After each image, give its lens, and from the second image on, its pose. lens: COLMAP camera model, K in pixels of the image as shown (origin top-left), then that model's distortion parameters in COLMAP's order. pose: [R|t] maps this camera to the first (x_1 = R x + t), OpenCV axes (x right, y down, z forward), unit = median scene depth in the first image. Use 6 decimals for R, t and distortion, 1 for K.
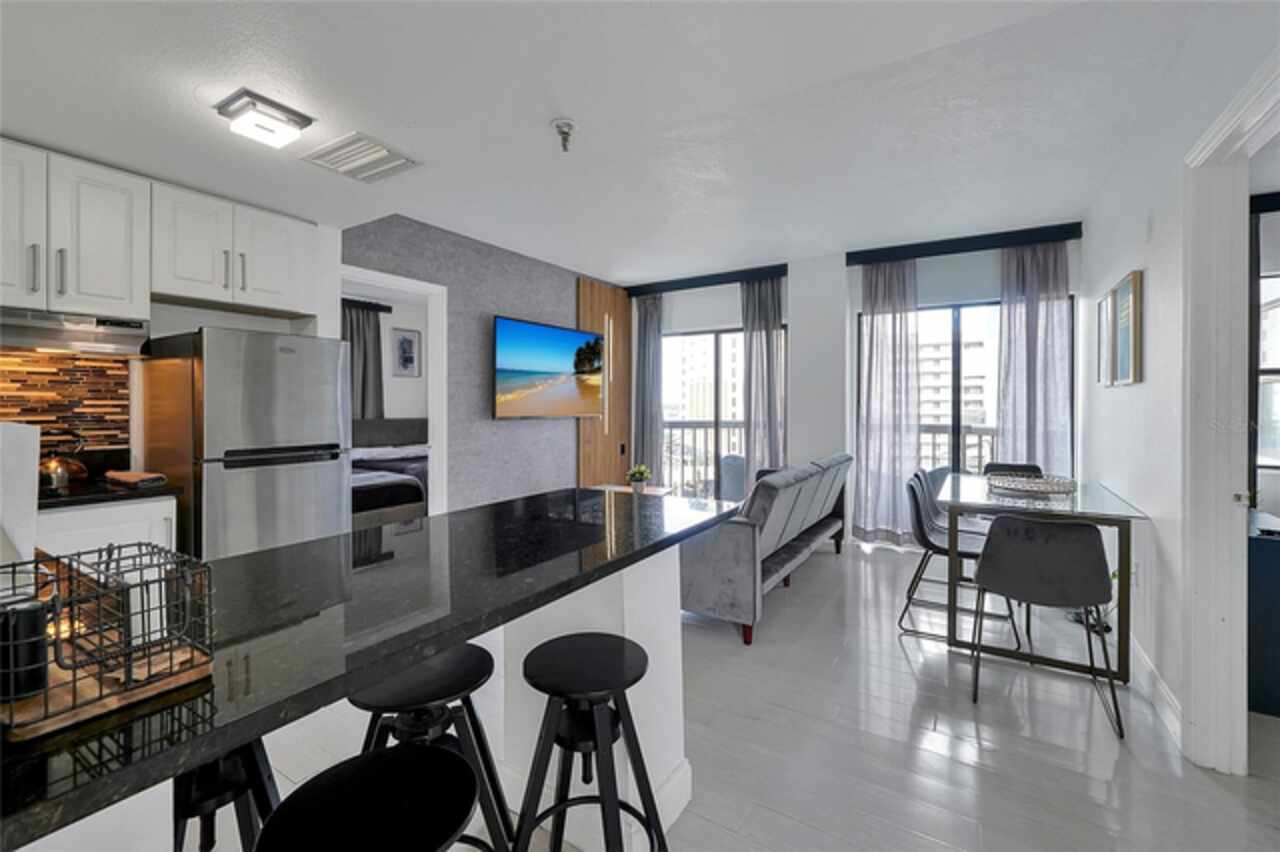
lens RADIAL K [[545.1, 0, 637.2], [0, 545.1, 397.7], [0, 0, 1]] dist [-0.001757, 0.000095]
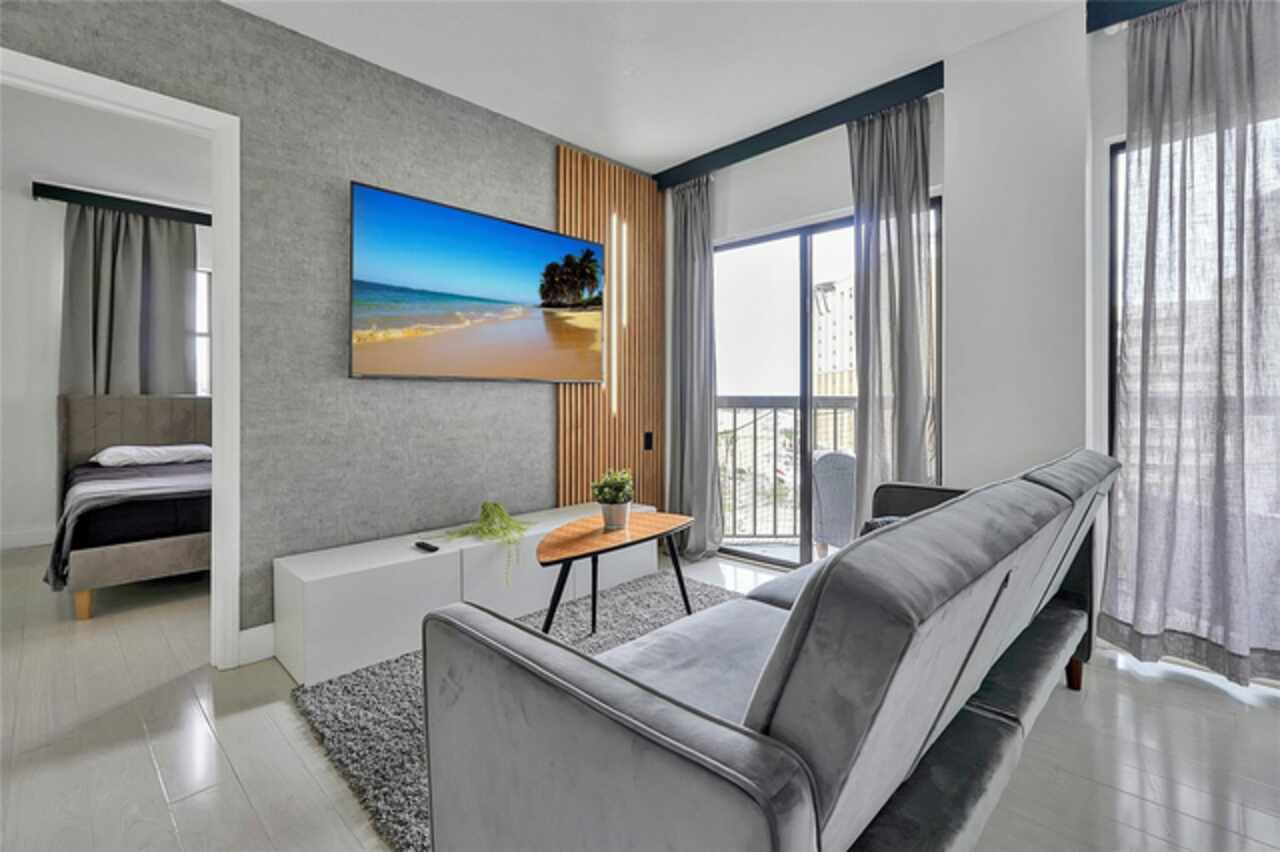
lens RADIAL K [[585.4, 0, 646.0], [0, 585.4, 391.8], [0, 0, 1]] dist [0.003053, 0.000466]
pose [[0.981723, -0.000288, -0.190314, 0.107870], [0.000409, 1.000000, 0.000597, 0.045058], [0.190313, -0.000664, 0.981723, 0.409024]]
